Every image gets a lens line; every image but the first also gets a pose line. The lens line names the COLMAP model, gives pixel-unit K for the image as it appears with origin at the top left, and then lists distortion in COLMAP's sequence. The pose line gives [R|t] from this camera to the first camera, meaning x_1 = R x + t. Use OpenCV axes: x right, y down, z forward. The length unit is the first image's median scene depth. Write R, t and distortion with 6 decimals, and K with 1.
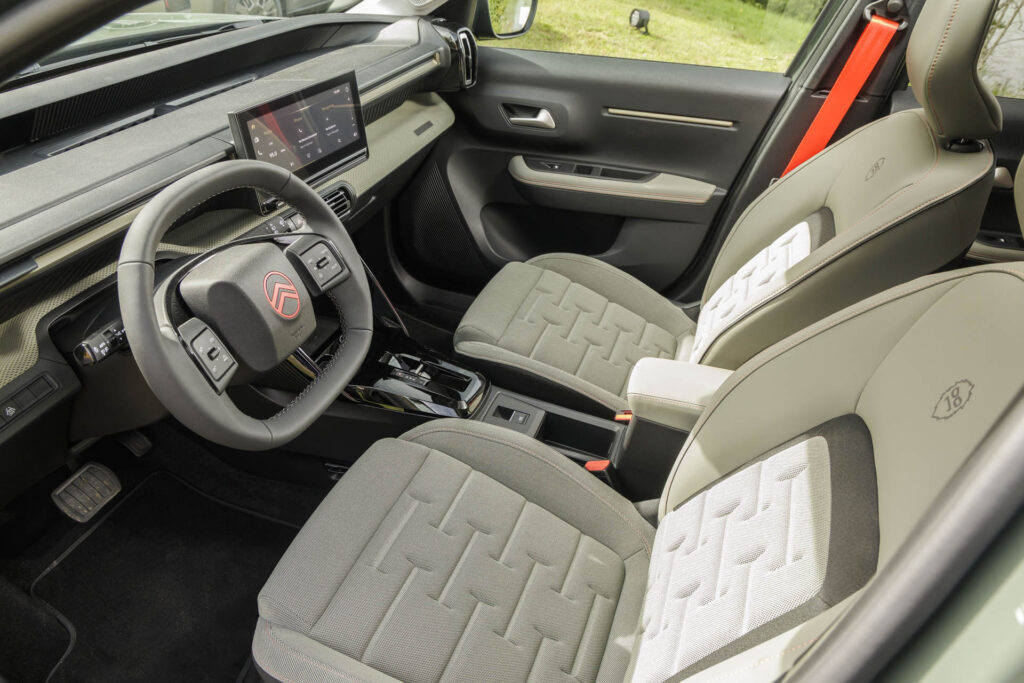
lens RADIAL K [[711.2, 0, 512.0], [0, 711.2, 341.5], [0, 0, 1]] dist [-0.038586, -0.000395]
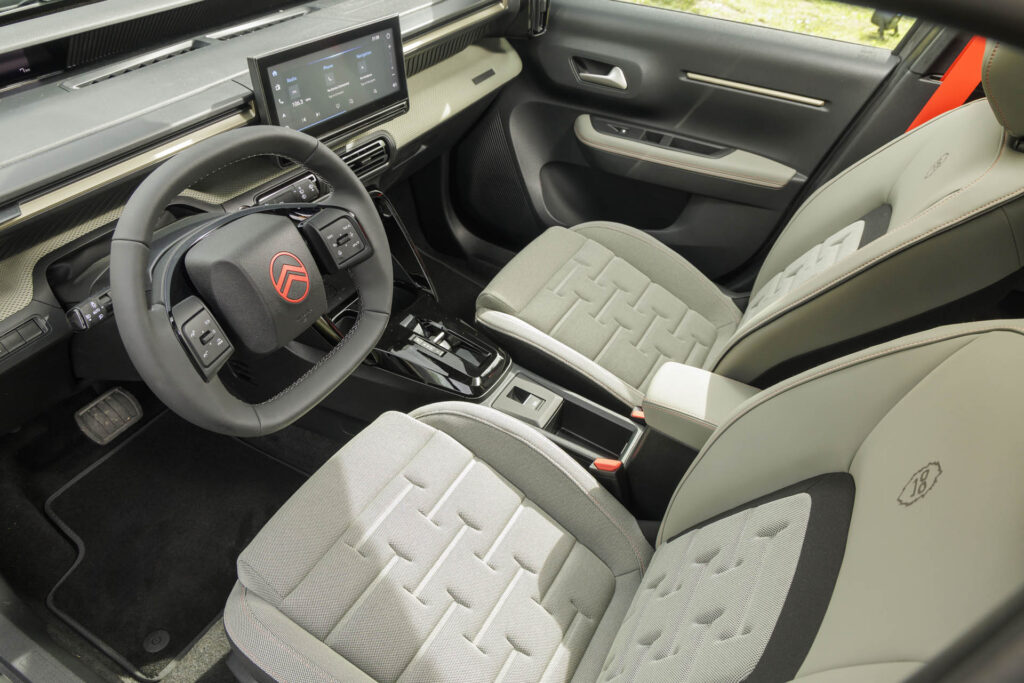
lens RADIAL K [[711.2, 0, 512.0], [0, 711.2, 341.5], [0, 0, 1]] dist [-0.038586, -0.000395]
pose [[0.985216, 0.128721, -0.113054, 0.075800], [-0.118130, 0.988359, 0.095872, -0.059126], [0.124078, -0.081099, 0.988953, 0.057939]]
